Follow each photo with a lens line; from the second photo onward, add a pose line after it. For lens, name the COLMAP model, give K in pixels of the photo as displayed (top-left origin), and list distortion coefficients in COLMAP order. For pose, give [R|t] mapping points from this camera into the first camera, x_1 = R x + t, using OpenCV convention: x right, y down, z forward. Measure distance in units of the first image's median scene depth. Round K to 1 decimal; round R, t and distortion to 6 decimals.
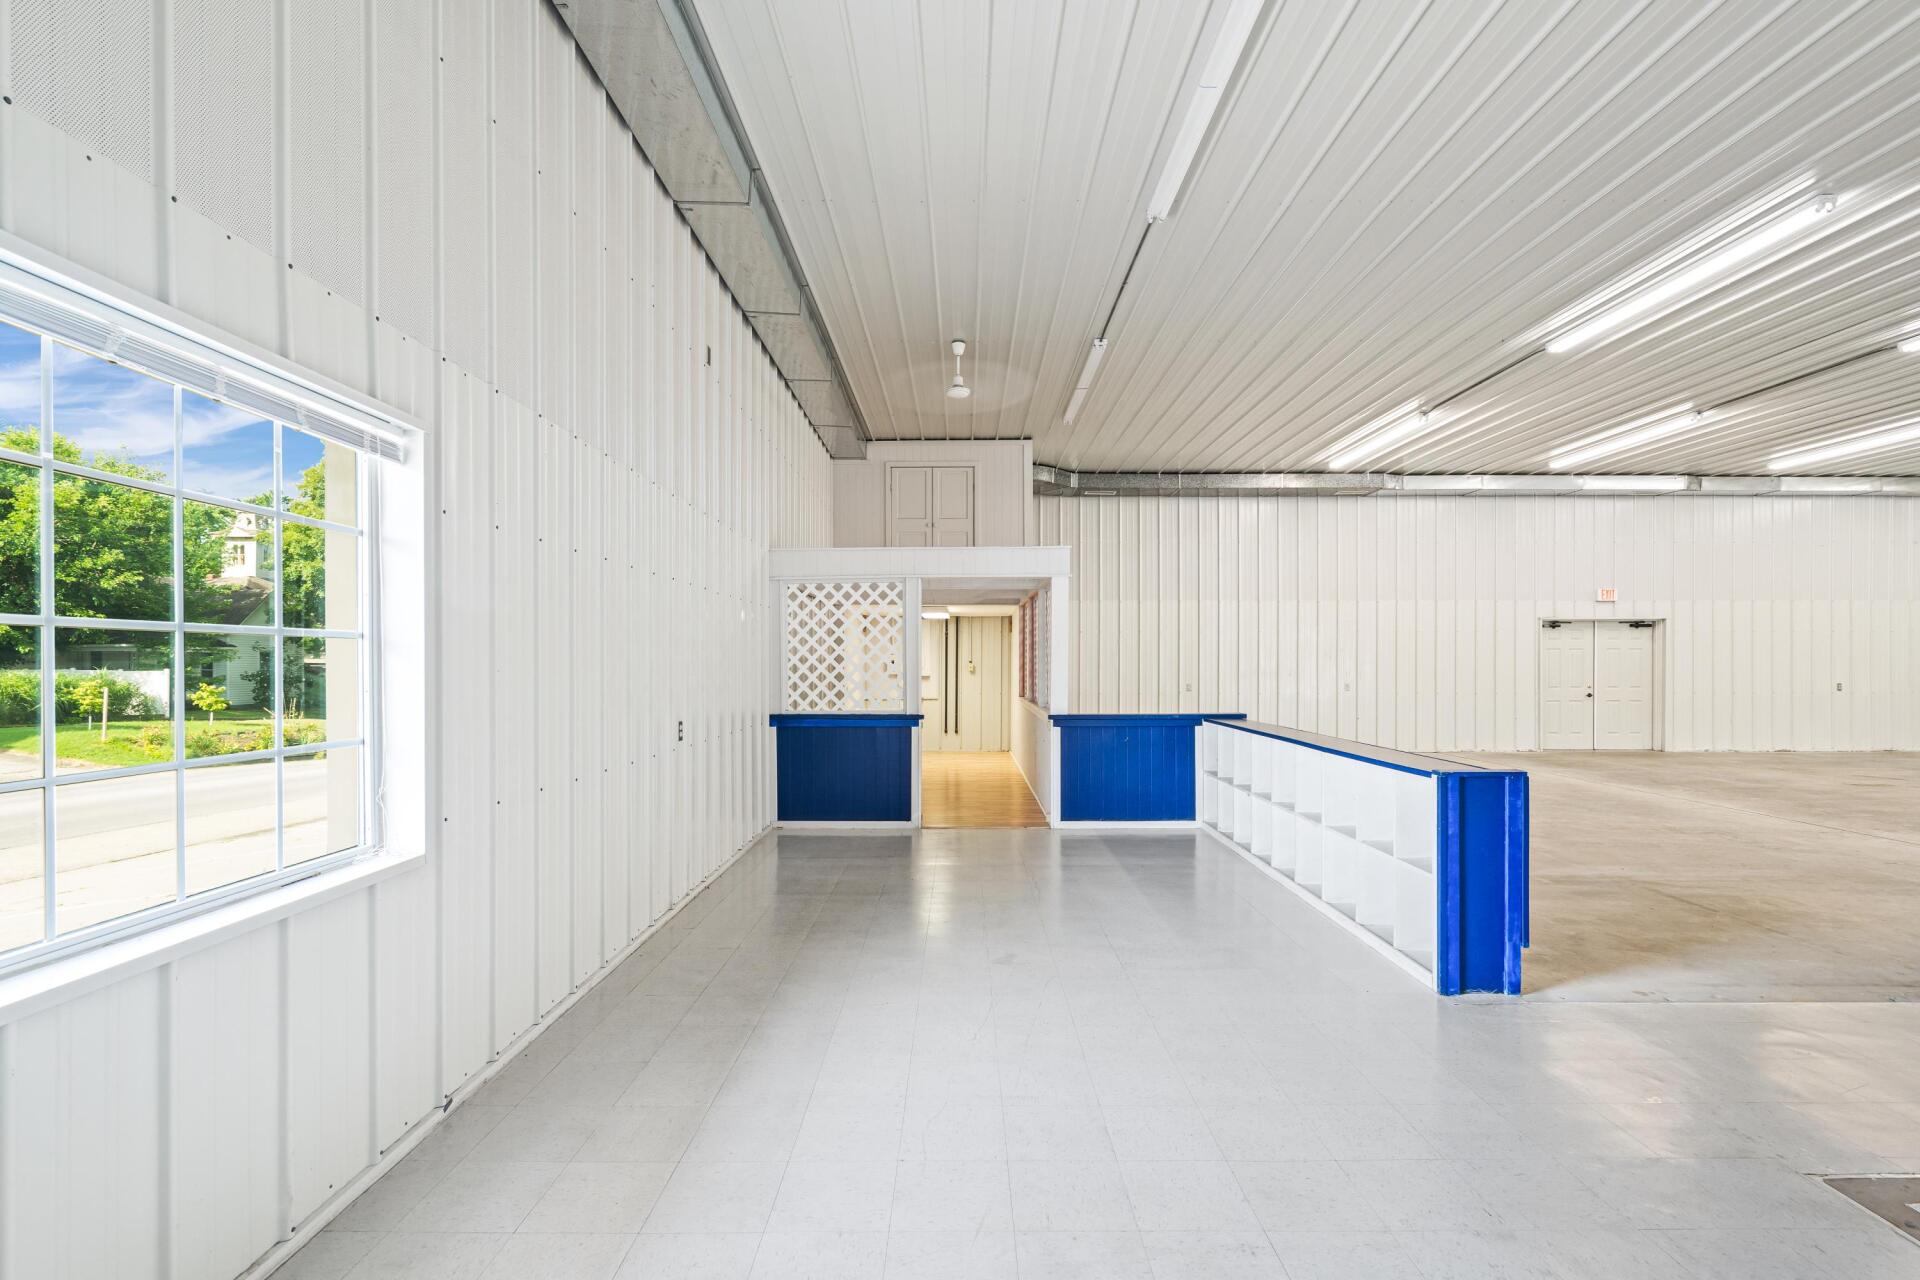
lens RADIAL K [[880.3, 0, 968.3], [0, 880.3, 661.3], [0, 0, 1]] dist [-0.001808, 0.000838]
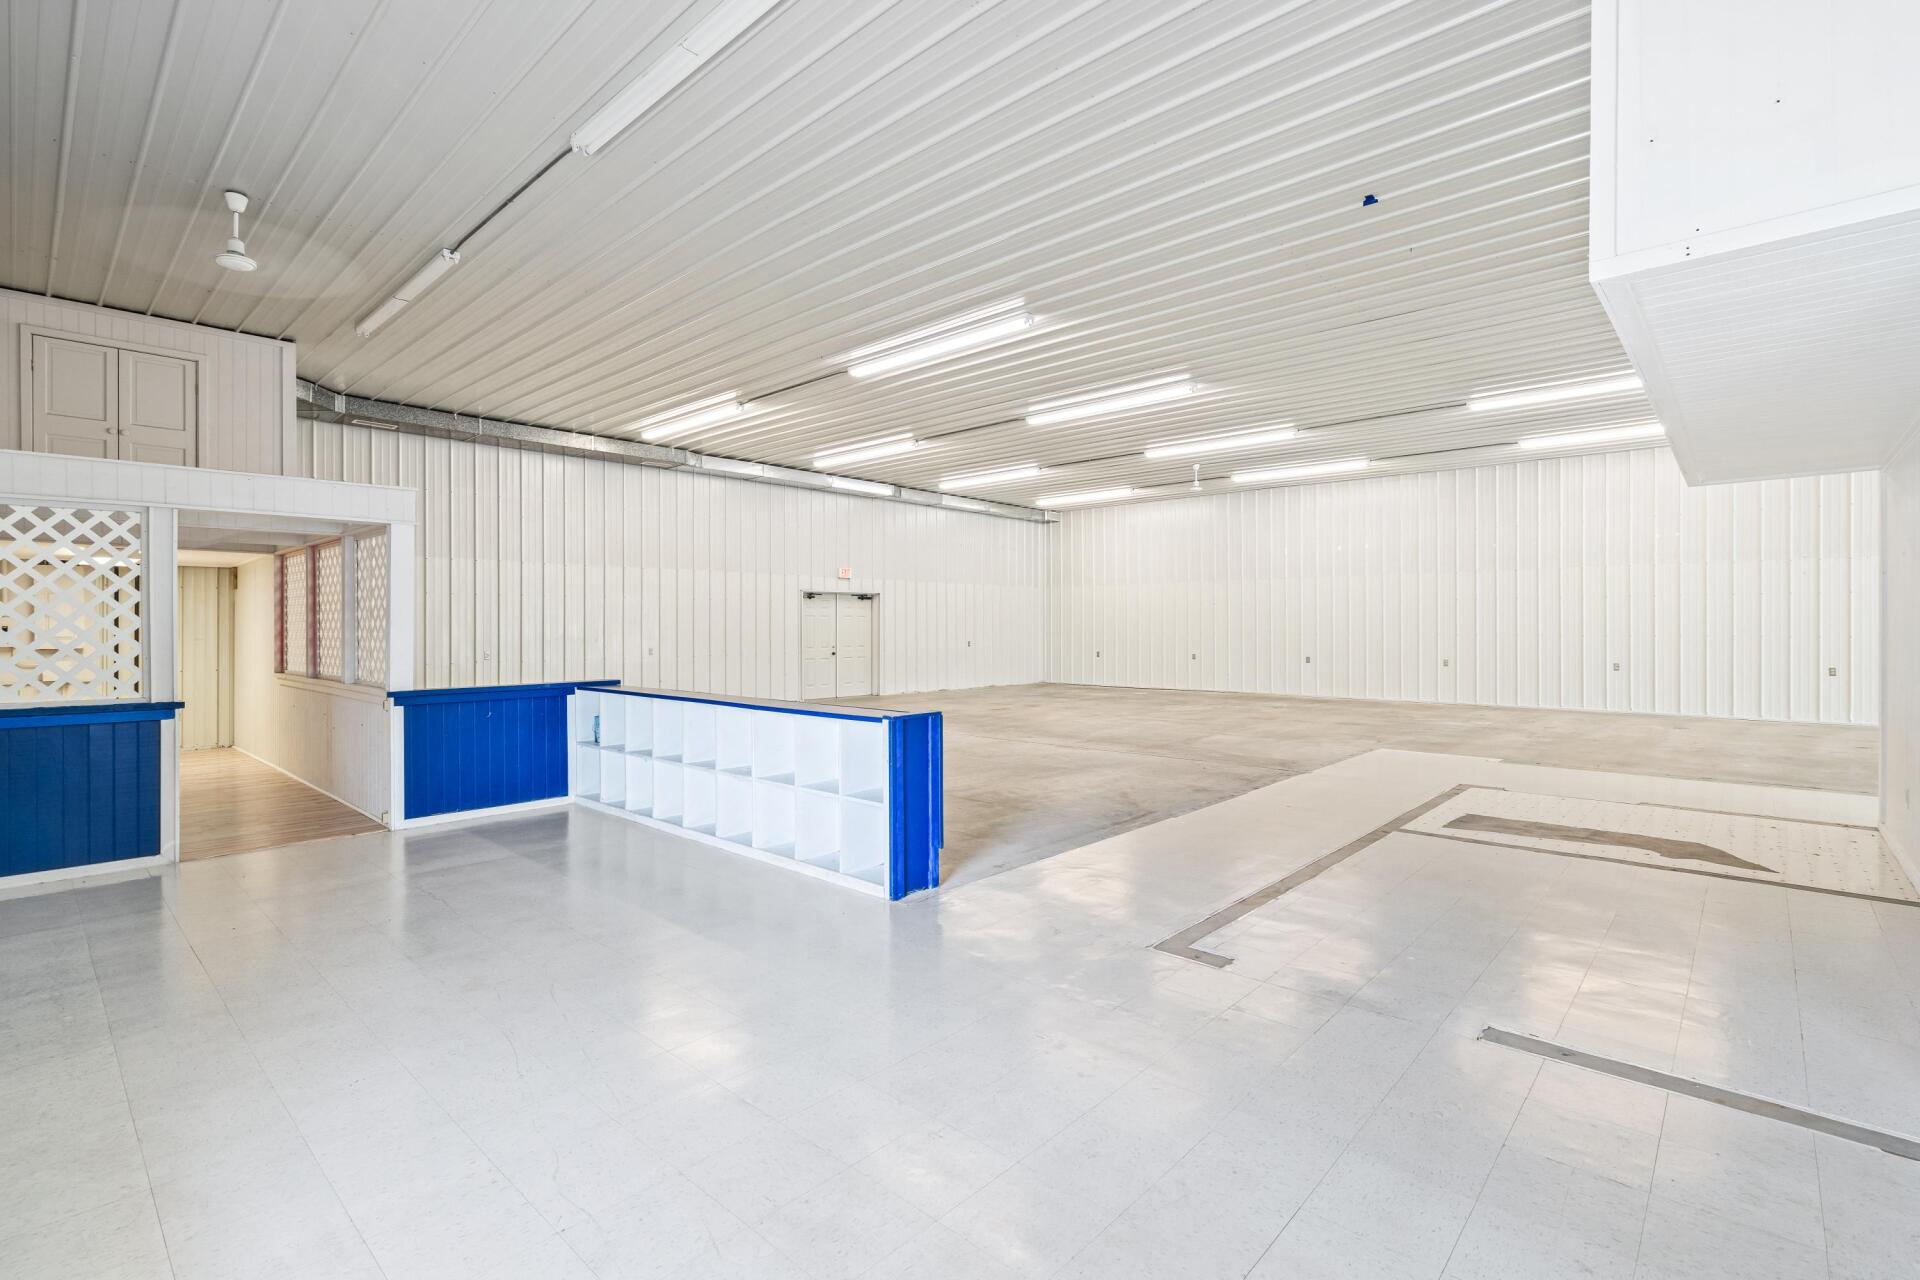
lens RADIAL K [[875.6, 0, 963.9], [0, 875.6, 627.6], [0, 0, 1]] dist [-0.004302, 0.000743]
pose [[0.676629, -0.002205, 0.736321, -0.118609], [0.001822, 0.999997, 0.001320, 0.000862], [-0.736322, 0.000448, 0.676631, 0.047988]]
